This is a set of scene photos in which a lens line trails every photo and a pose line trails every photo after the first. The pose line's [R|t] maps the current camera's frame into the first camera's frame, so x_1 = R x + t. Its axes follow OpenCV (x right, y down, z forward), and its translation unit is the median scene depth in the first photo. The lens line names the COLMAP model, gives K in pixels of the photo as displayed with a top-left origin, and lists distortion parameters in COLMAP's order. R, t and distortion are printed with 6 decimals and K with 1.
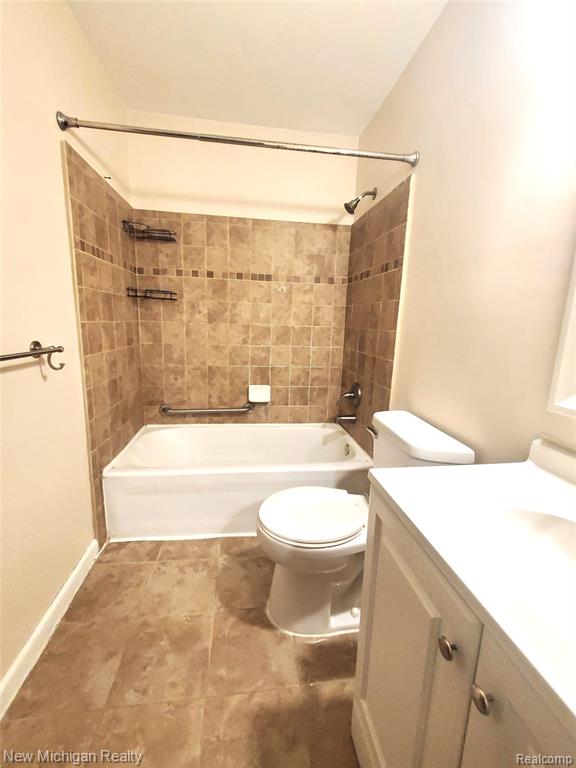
lens RADIAL K [[341.1, 0, 288.0], [0, 341.1, 384.0], [0, 0, 1]] dist [0.001471, -0.000140]
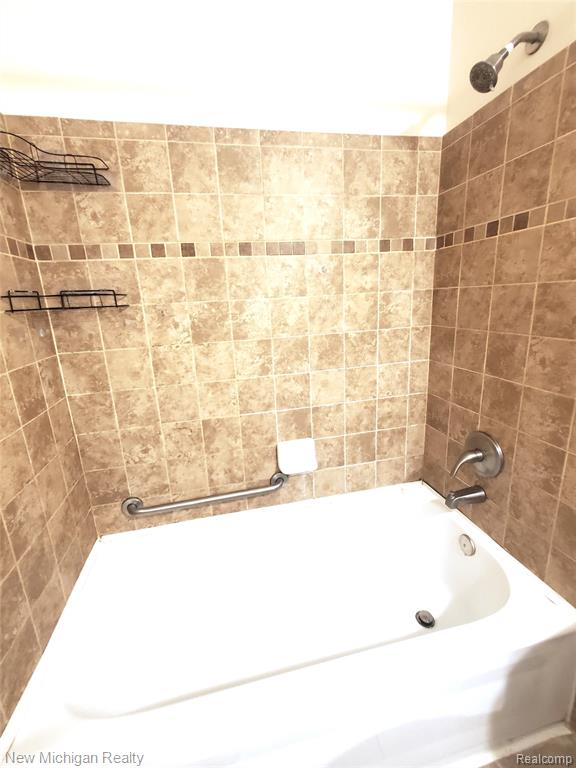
lens RADIAL K [[341.1, 0, 288.0], [0, 341.1, 384.0], [0, 0, 1]] dist [0.001471, -0.000140]
pose [[0.993159, -0.100995, 0.058617, -0.126075], [0.097315, 0.993285, 0.062568, -0.135179], [-0.064543, -0.056436, 0.996318, 0.456640]]
